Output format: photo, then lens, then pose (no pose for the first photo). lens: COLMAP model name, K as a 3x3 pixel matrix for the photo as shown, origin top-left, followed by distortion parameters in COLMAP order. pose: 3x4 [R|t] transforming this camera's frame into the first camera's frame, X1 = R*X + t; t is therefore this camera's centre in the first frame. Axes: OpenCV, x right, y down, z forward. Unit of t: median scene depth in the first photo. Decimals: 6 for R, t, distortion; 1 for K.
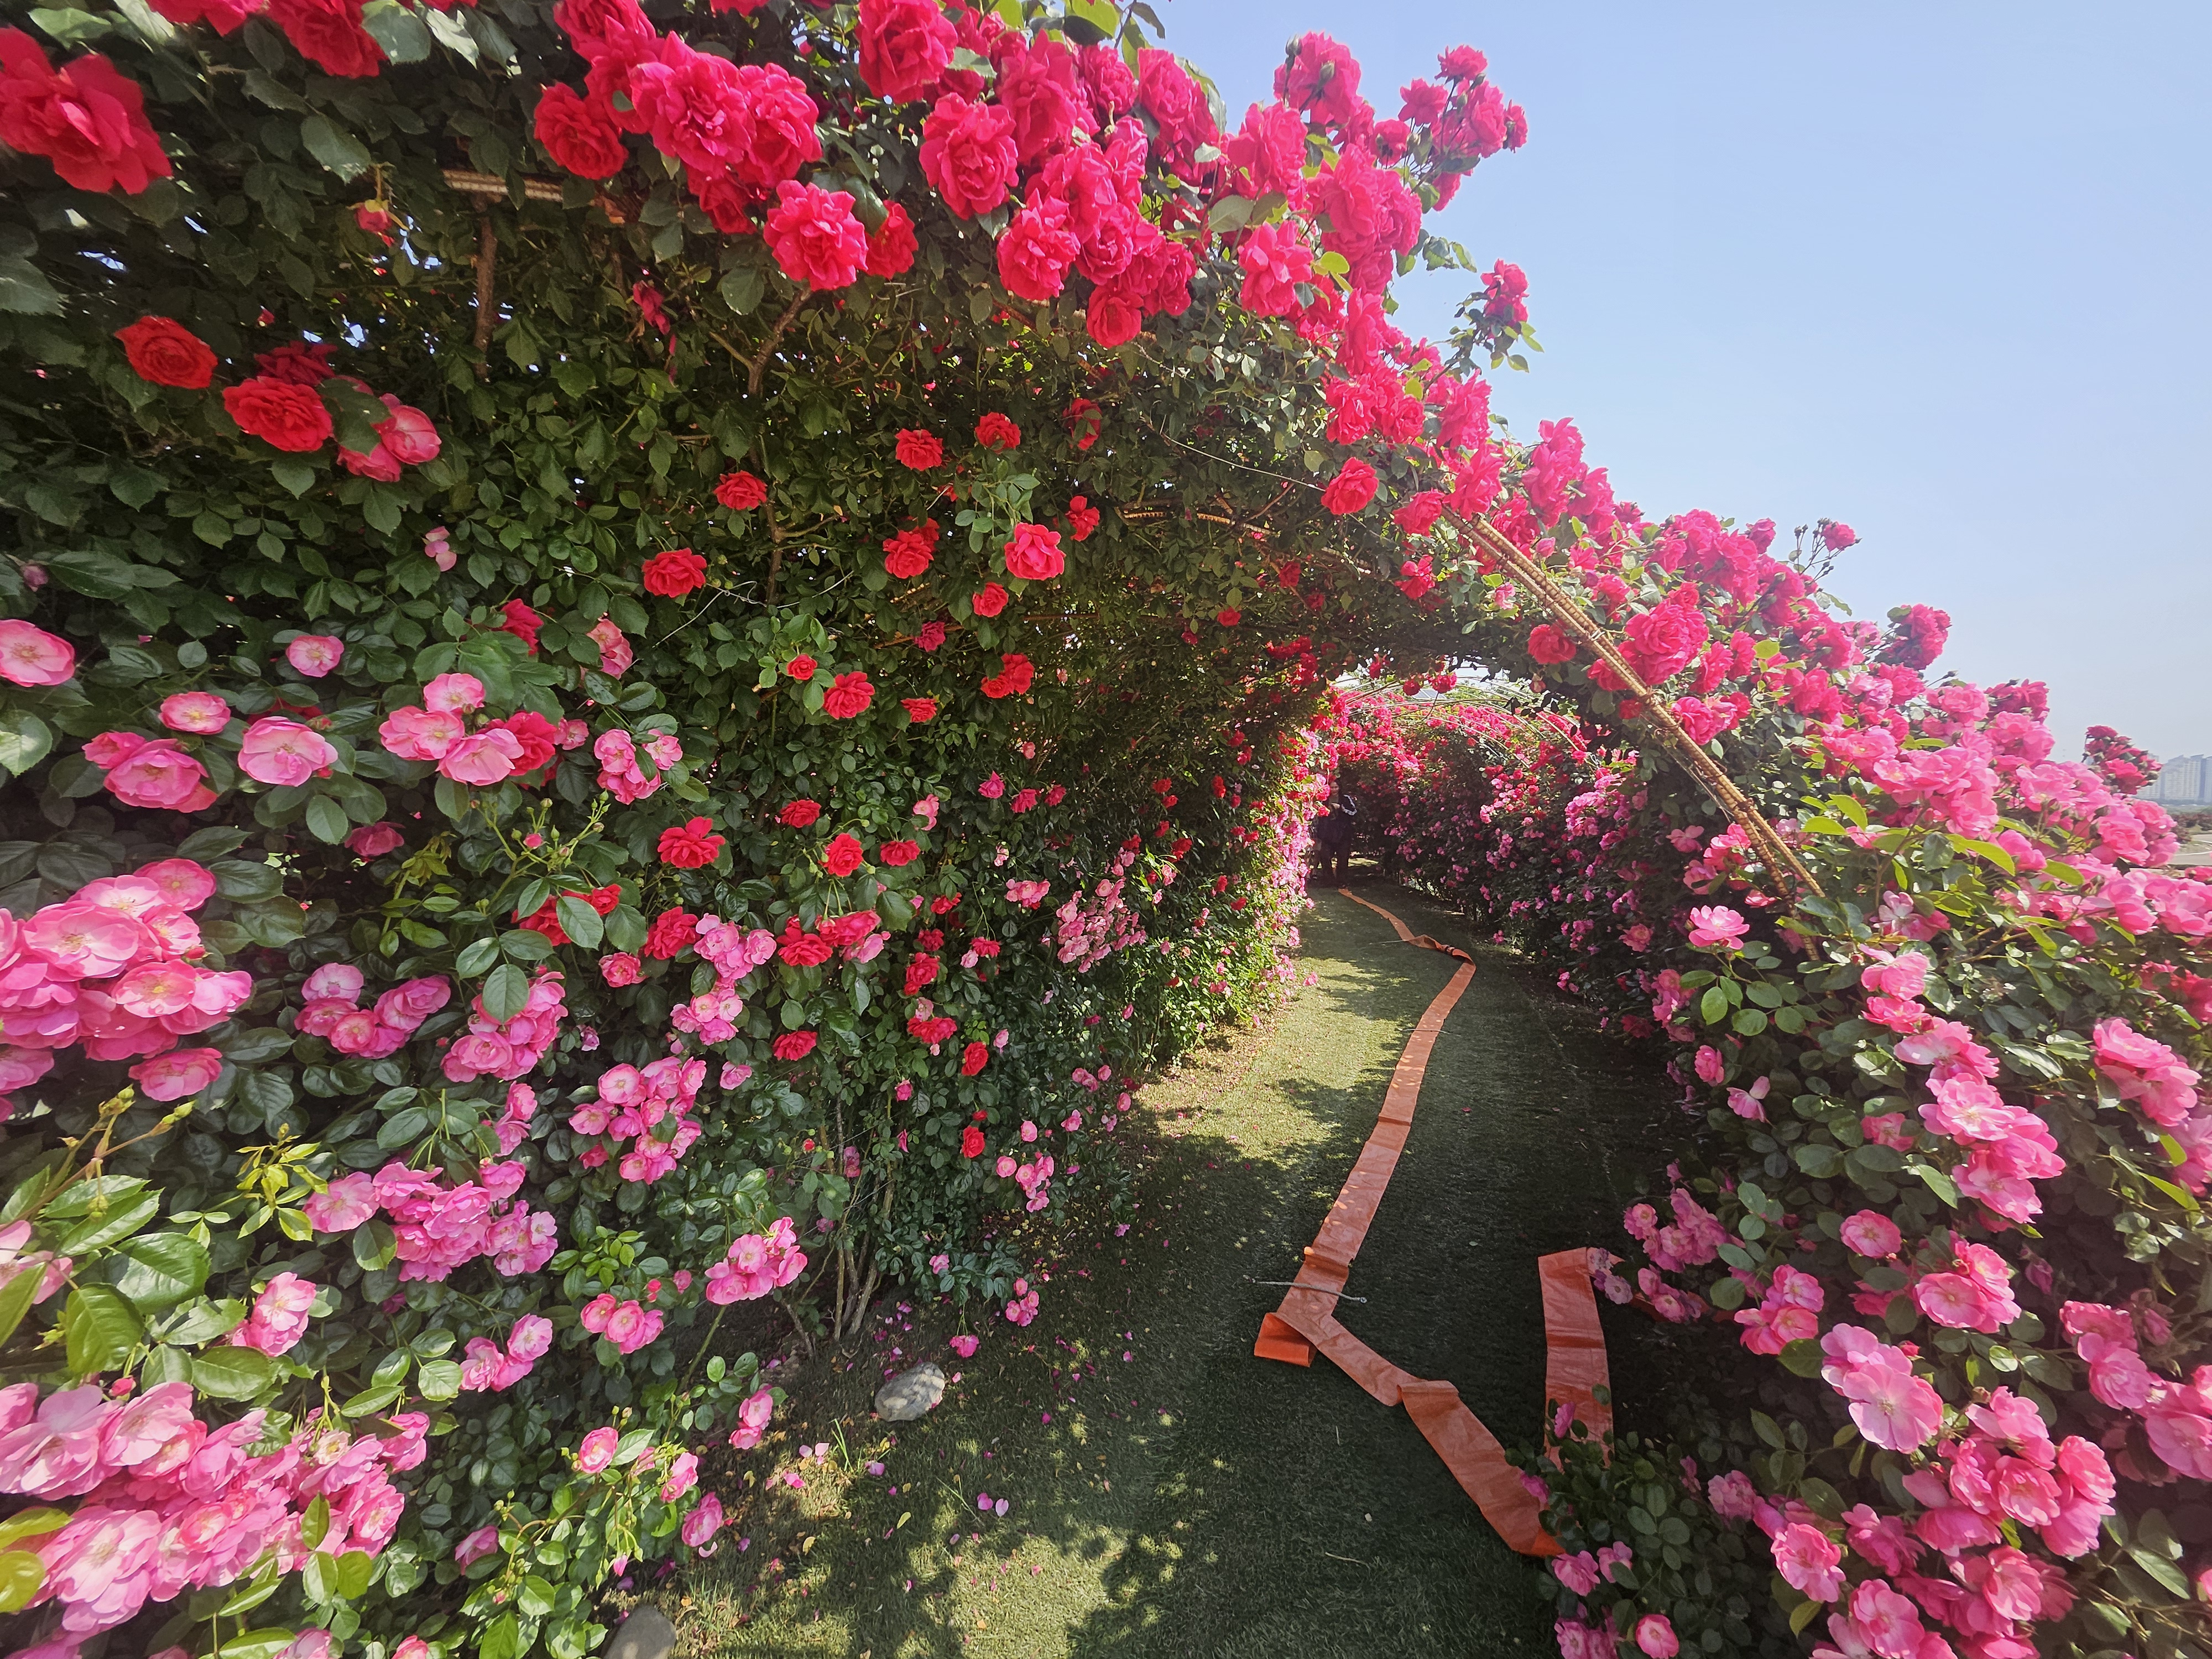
lens RADIAL K [[880.9, 0, 1101.5], [0, 880.9, 830.7], [0, 0, 1]] dist [0.000592, 0.000512]
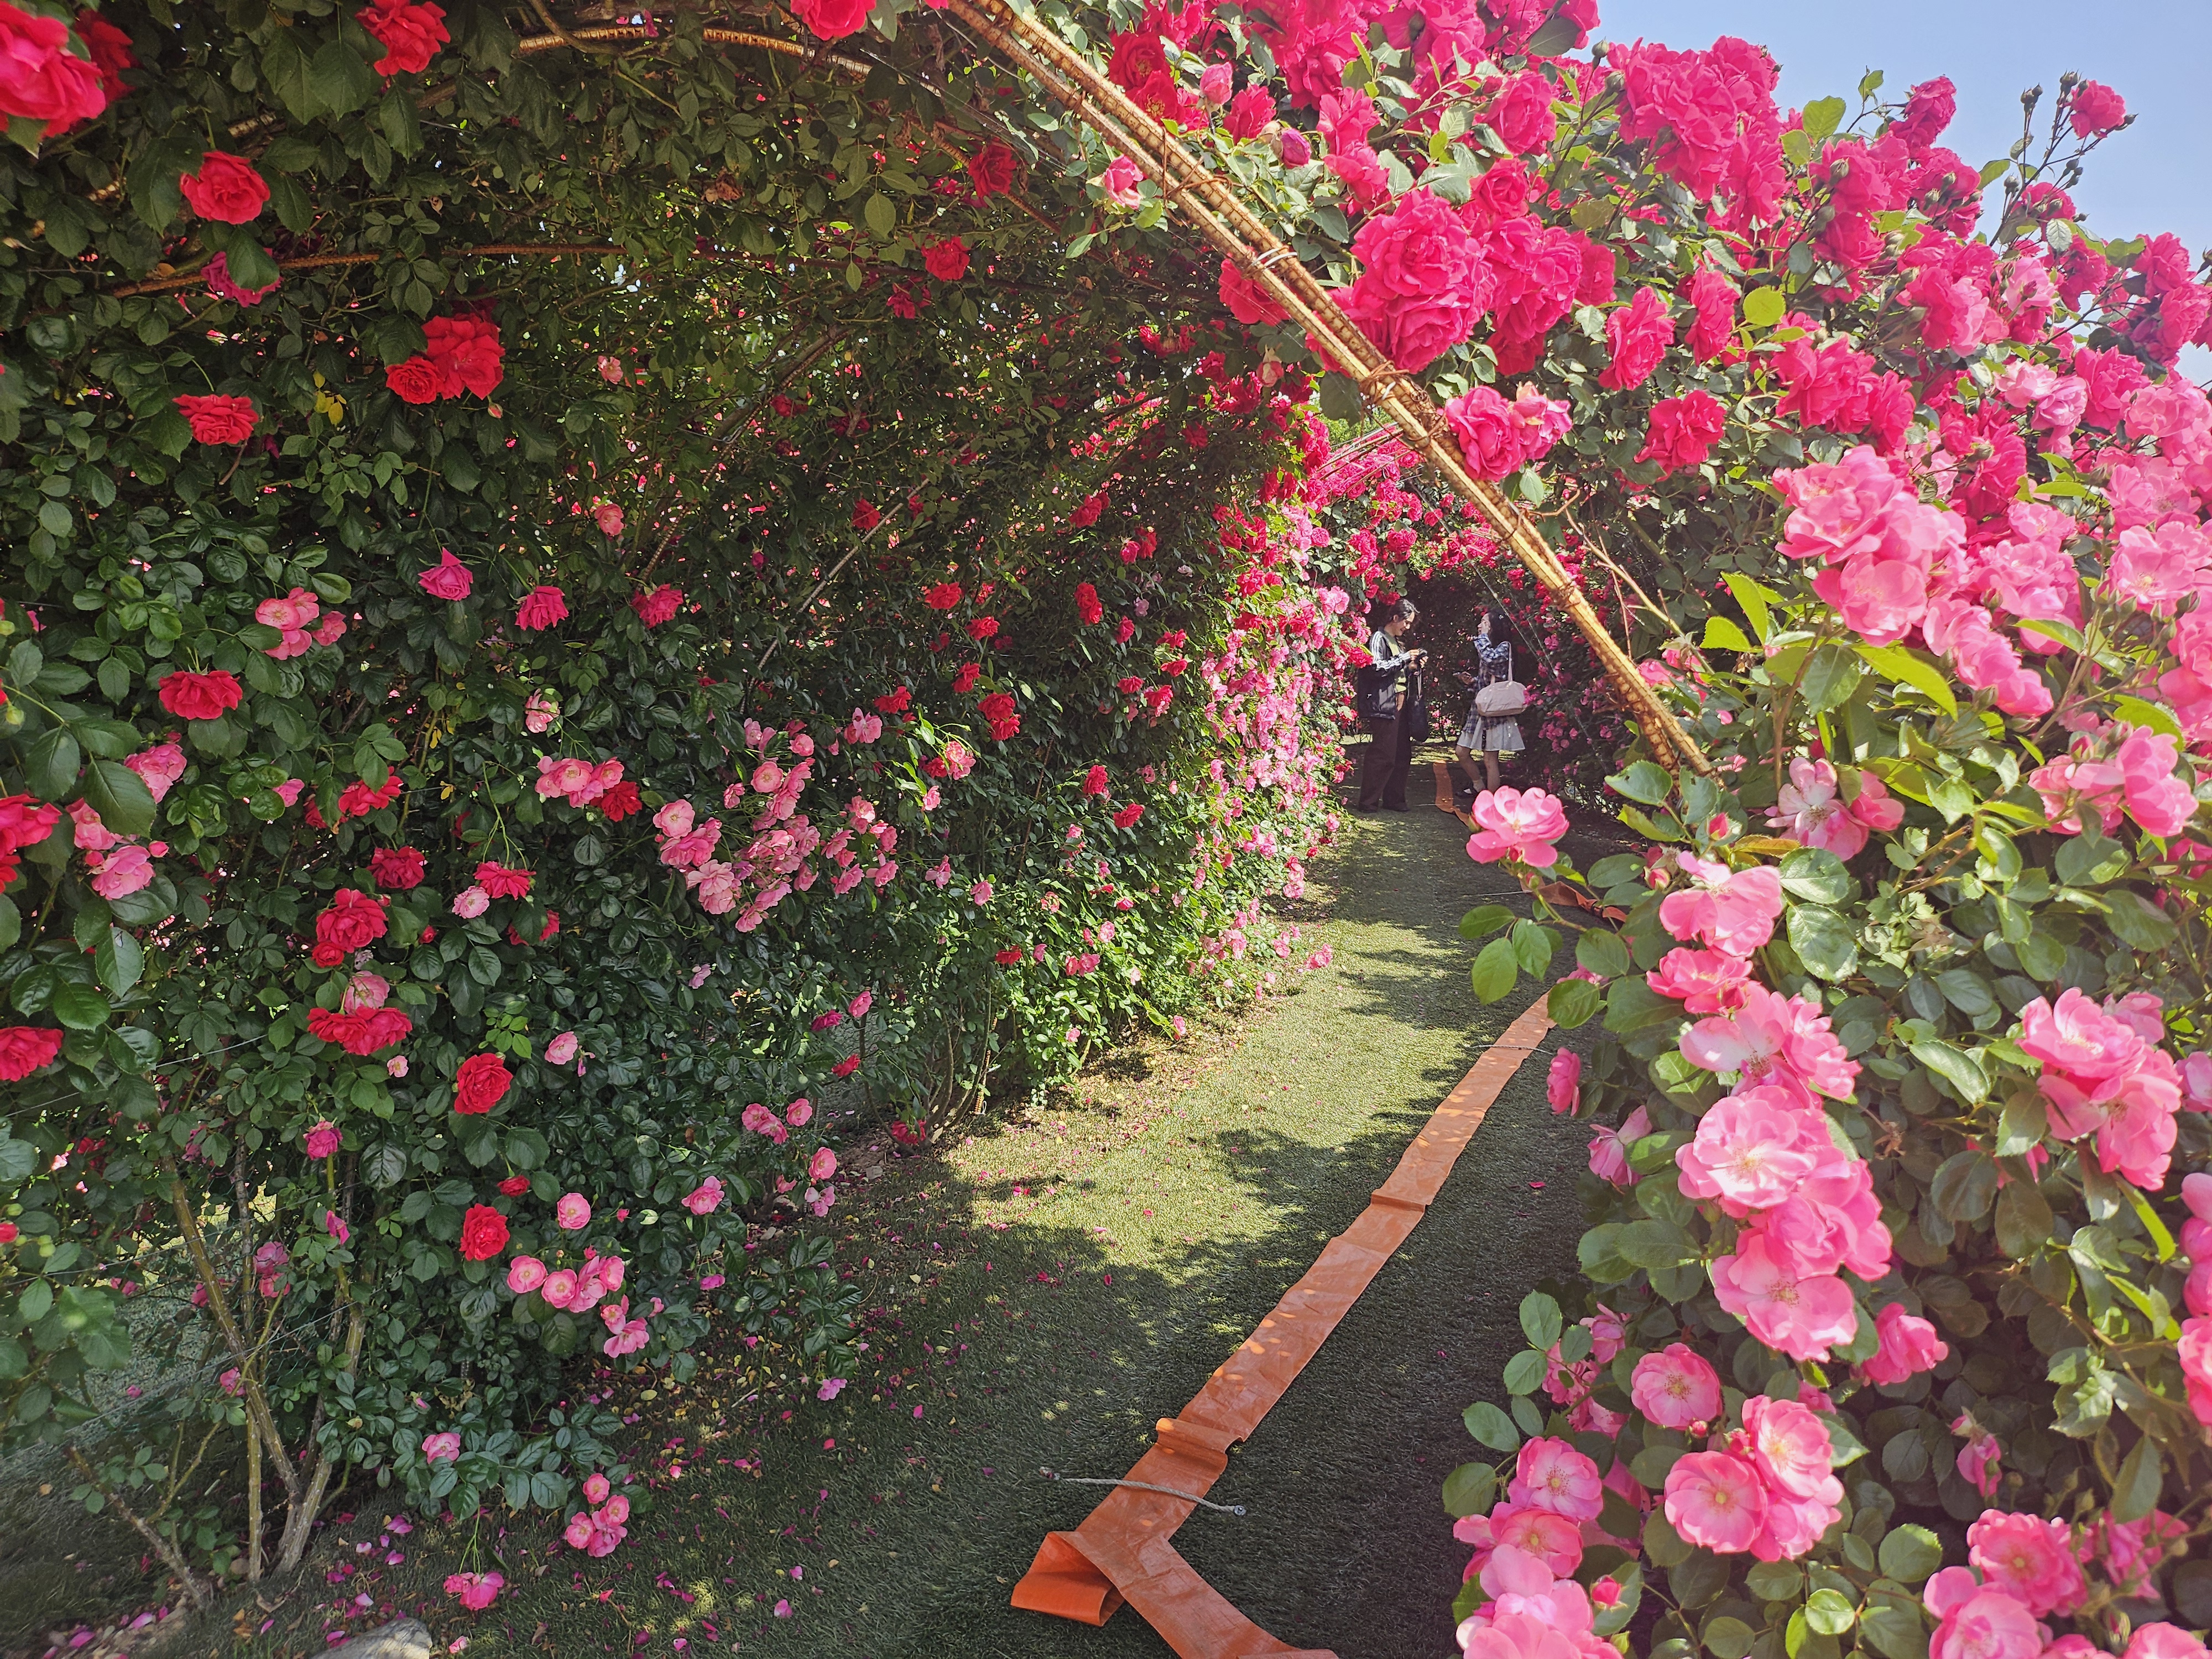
lens RADIAL K [[1565.6, 0, 1117.4], [0, 1565.6, 819.6], [0, 0, 1]] dist [0.064258, -0.059446]
pose [[0.999943, 0.005836, 0.008942, 0.195691], [-0.006486, 0.997209, 0.074376, 0.015840], [-0.008483, -0.074430, 0.997190, 0.022927]]
